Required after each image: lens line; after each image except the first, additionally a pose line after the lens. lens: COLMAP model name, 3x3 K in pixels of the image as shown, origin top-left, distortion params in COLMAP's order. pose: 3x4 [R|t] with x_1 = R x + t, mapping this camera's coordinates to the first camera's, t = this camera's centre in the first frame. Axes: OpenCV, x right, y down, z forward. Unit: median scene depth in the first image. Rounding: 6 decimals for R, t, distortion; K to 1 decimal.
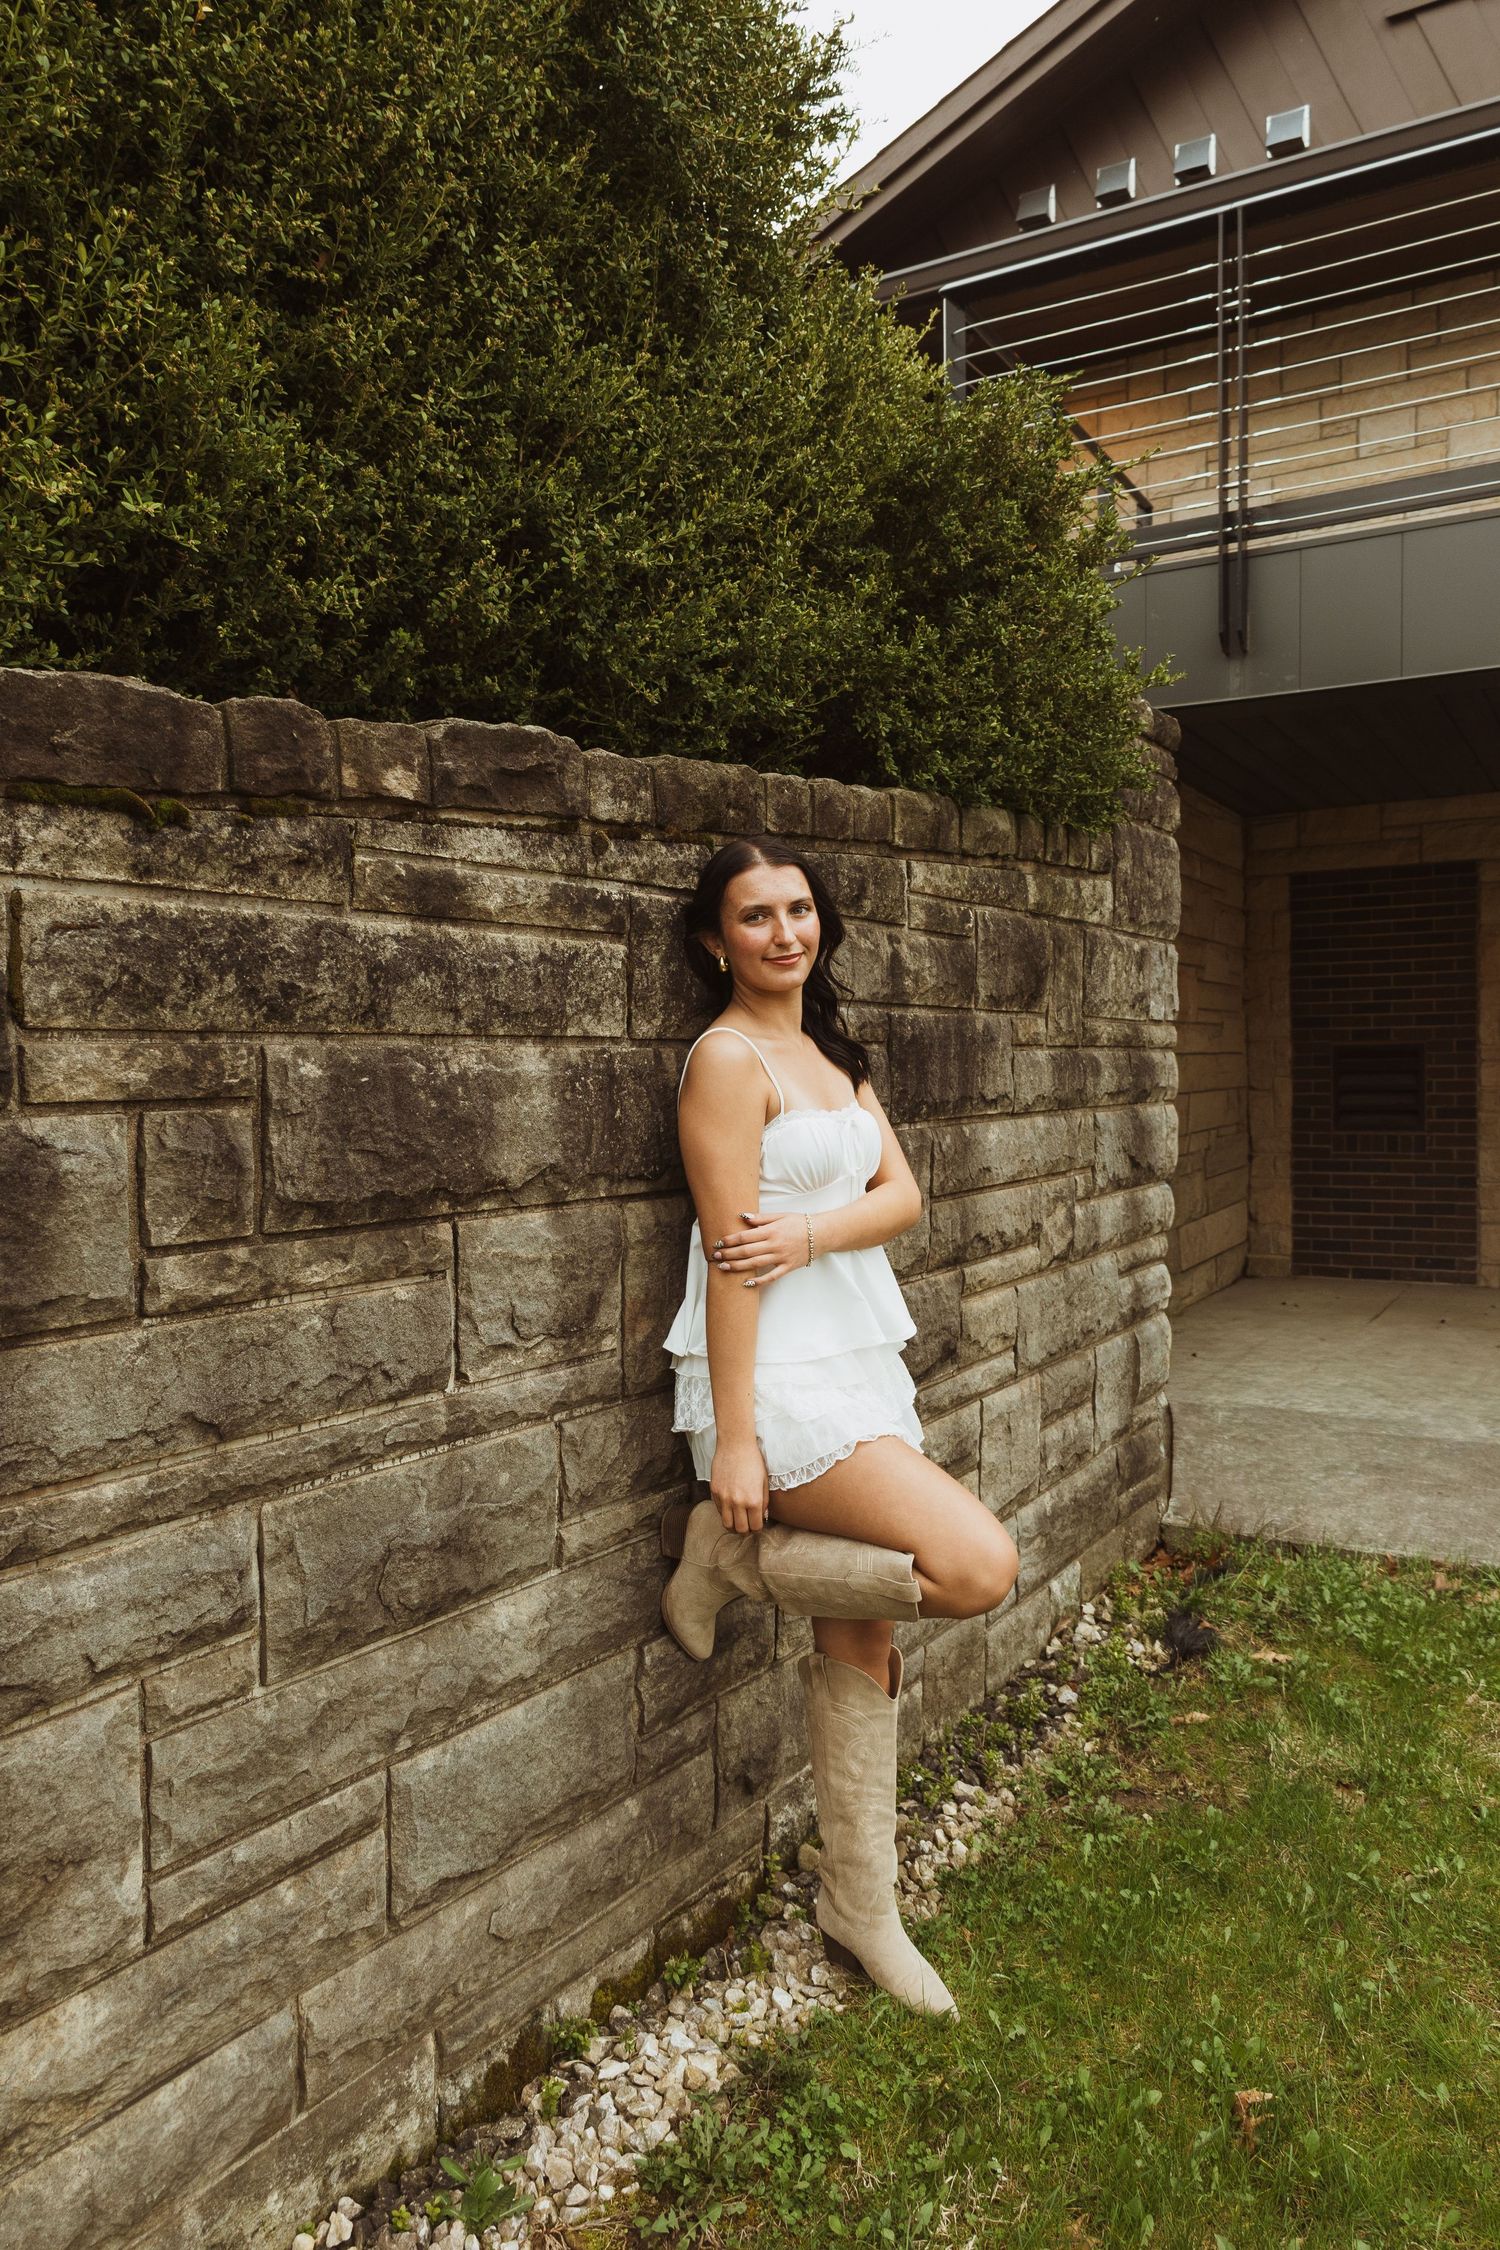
lens RADIAL K [[1640.5, 0, 747.6], [0, 1640.5, 1074.7], [0, 0, 1]] dist [0.046520, -0.000440]
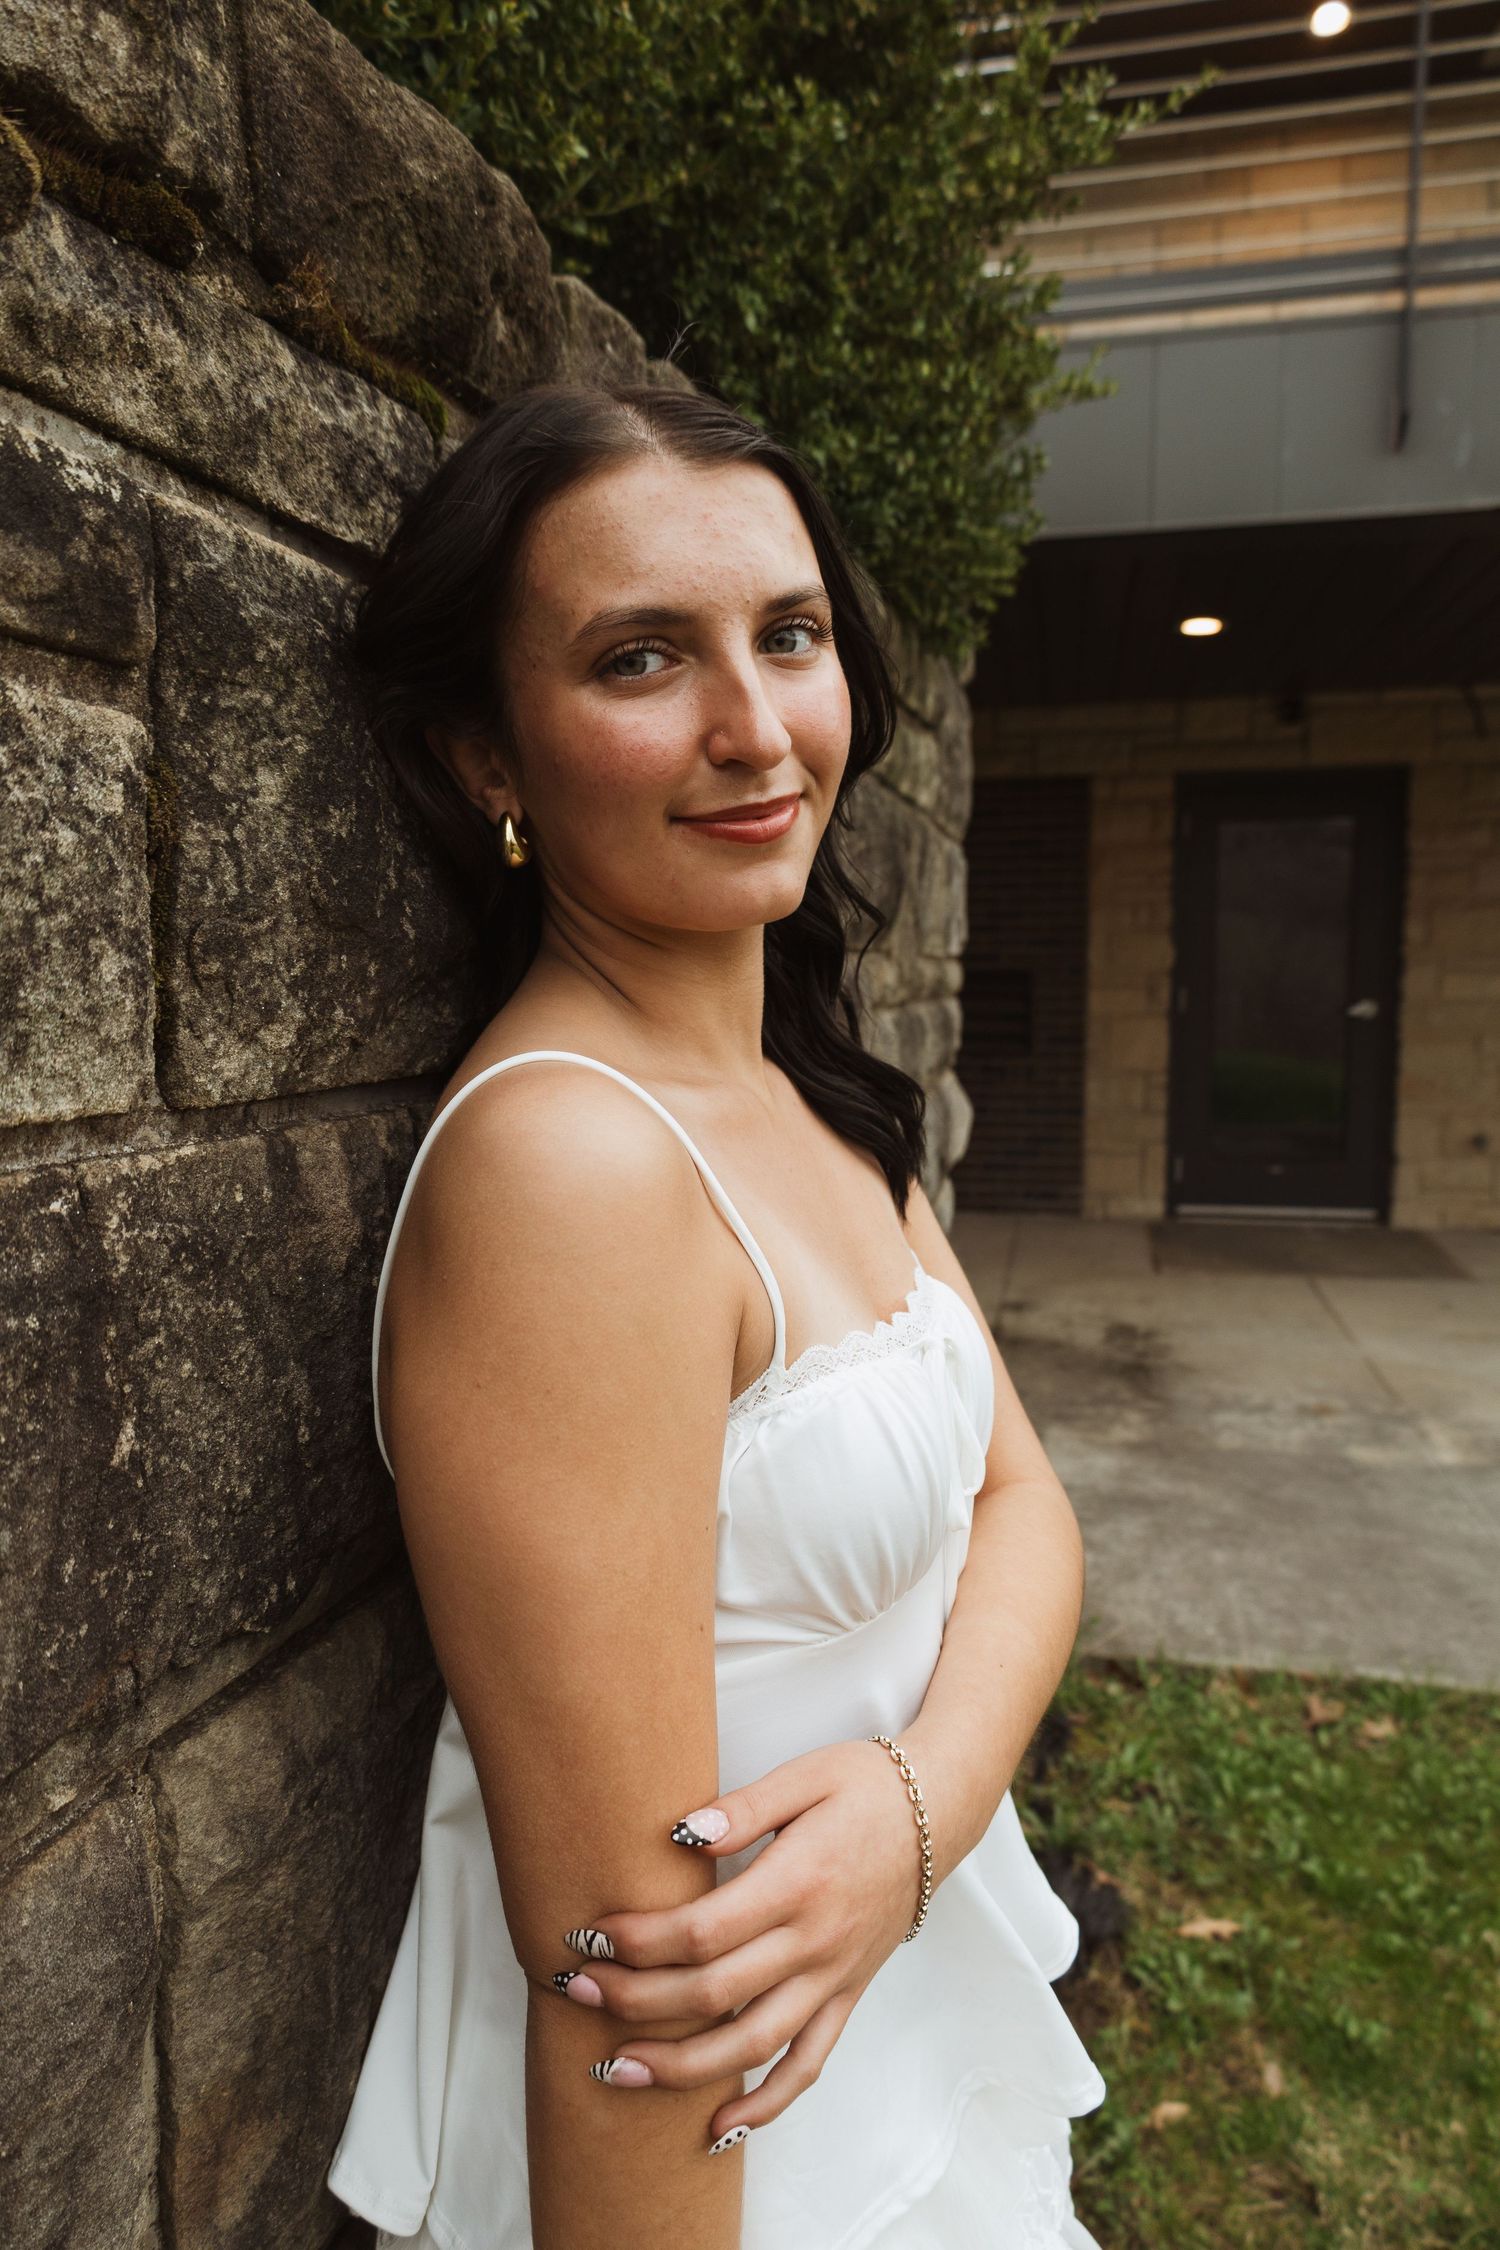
lens RADIAL K [[1567.2, 0, 788.0], [0, 1567.2, 1124.3], [0, 0, 1]] dist [0.019585, -0.001860]
pose [[0.949238, -0.019680, 0.313943, -0.055713], [-0.009501, 0.995792, 0.091150, -0.040638], [-0.314416, -0.089506, 0.945056, 0.721252]]
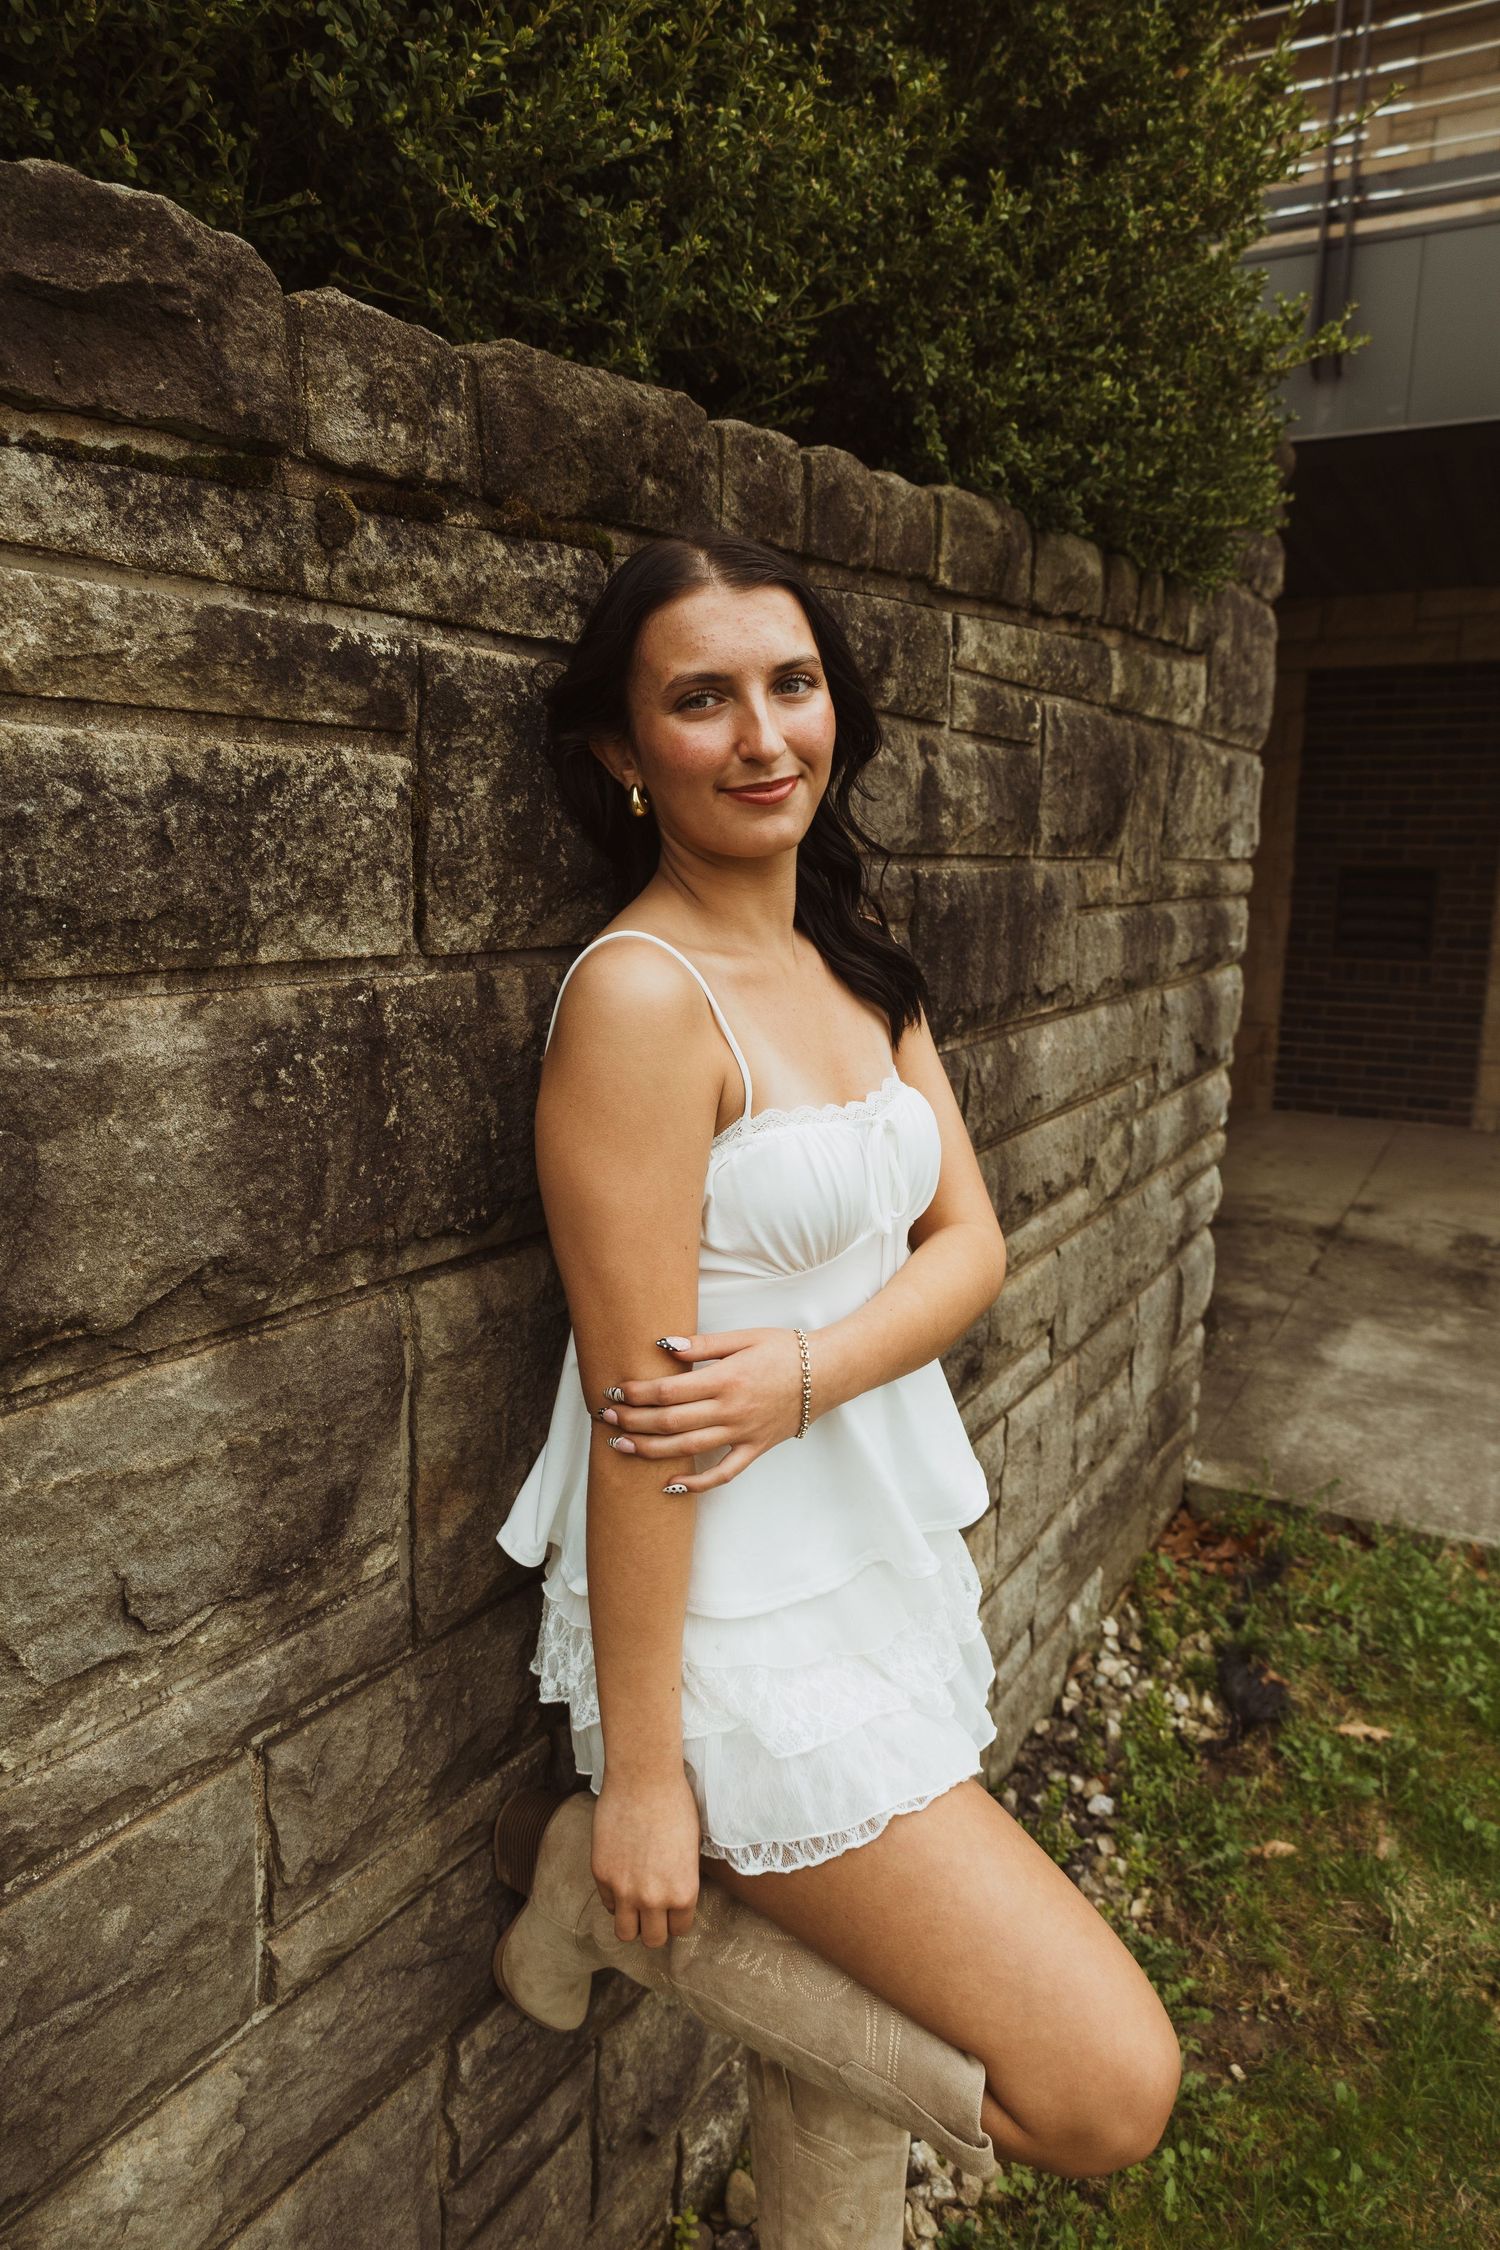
lens RADIAL K [[1561.6, 0, 745.7], [0, 1561.6, 1124.1], [0, 0, 1]] dist [0.012452, 0.036178]
pose [[0.999279, 0.024882, 0.028680, 0.010771], [-0.029356, 0.985358, 0.167952, -0.051186], [-0.024081, -0.168672, 0.985378, 0.517091]]
